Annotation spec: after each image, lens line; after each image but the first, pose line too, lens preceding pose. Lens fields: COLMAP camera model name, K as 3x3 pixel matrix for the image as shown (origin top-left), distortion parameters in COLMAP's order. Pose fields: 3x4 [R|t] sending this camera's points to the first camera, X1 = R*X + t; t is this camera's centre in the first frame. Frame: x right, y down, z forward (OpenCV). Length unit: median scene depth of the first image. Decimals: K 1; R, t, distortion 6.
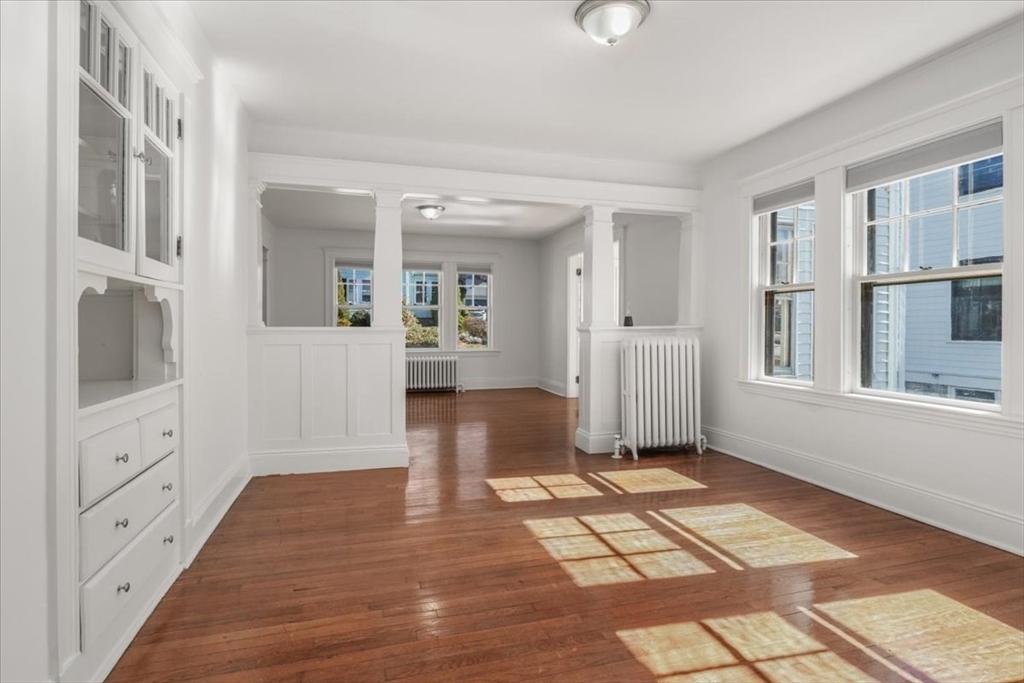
lens RADIAL K [[523.3, 0, 515.0], [0, 523.3, 324.5], [0, 0, 1]] dist [-0.003107, -0.000330]
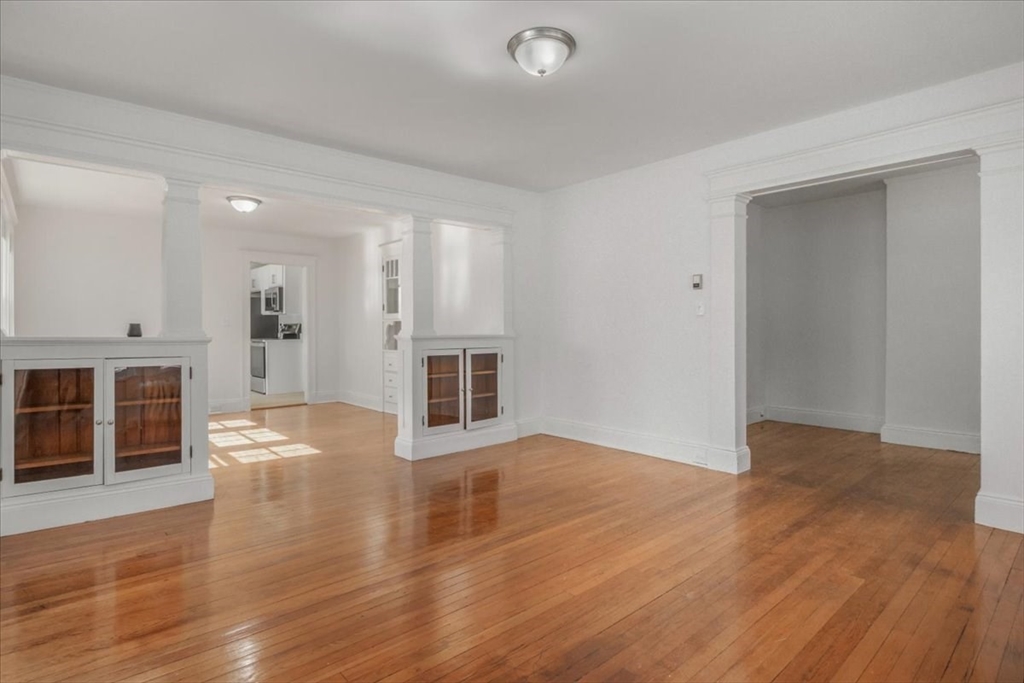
lens RADIAL K [[515.8, 0, 518.5], [0, 515.8, 335.3], [0, 0, 1]] dist [-0.006320, 0.000652]
pose [[-0.901360, 0.006018, -0.433029, 0.052033], [0.003495, 0.999972, 0.006622, -0.001402], [0.433057, 0.004455, -0.901355, 2.566137]]
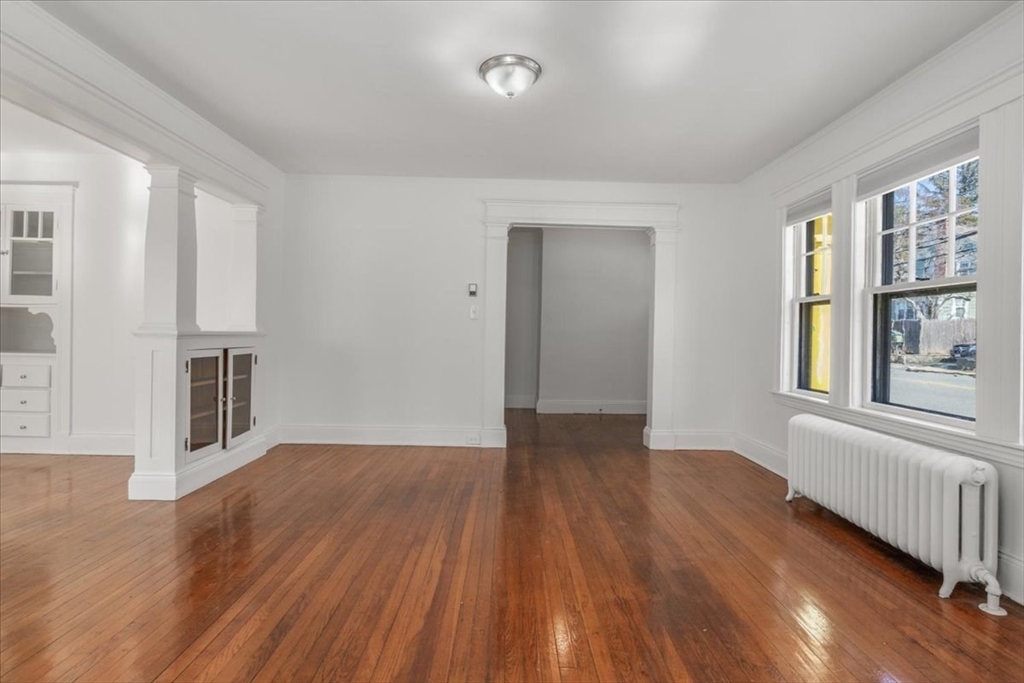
lens RADIAL K [[510.4, 0, 513.2], [0, 510.4, 334.7], [0, 0, 1]] dist [-0.006701, -0.000284]
pose [[-0.269431, -0.005786, -0.963002, 0.480592], [-0.015964, 0.999871, -0.001541, 0.006279], [0.962887, 0.014958, -0.269489, 2.134698]]
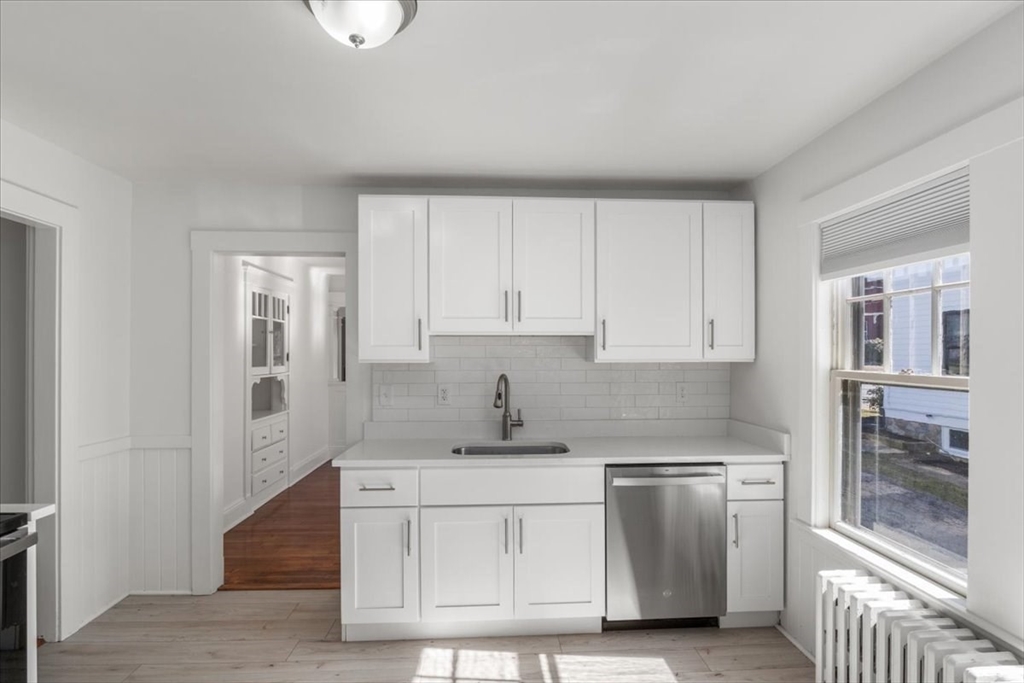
lens RADIAL K [[517.8, 0, 518.8], [0, 517.8, 344.4], [0, 0, 1]] dist [-0.000782, -0.000999]
pose [[0.974309, -0.006168, -0.225131, 0.680360], [0.003205, 0.999903, -0.013524, -0.118822], [0.225192, 0.012455, 0.974235, -0.797791]]
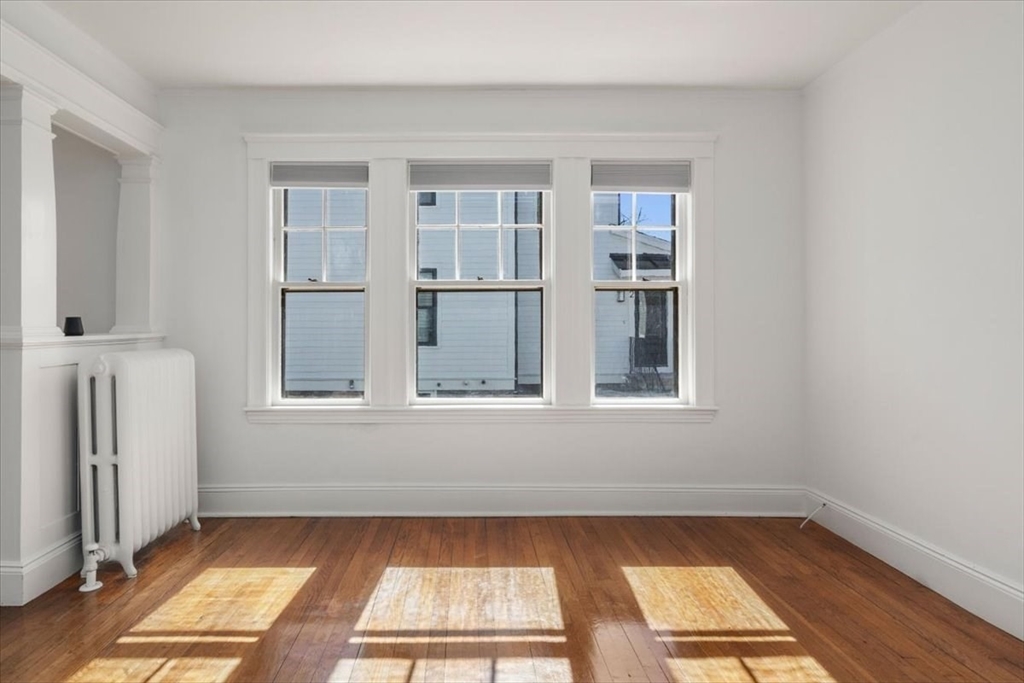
lens RADIAL K [[574.2, 0, 465.4], [0, 574.2, 330.9], [0, 0, 1]] dist [-0.007954, -0.001018]
pose [[0.288183, -0.000828, 0.957575, -0.309266], [0.000012, 1.000000, 0.000862, -0.002675], [-0.957575, -0.000237, 0.288183, 0.612809]]
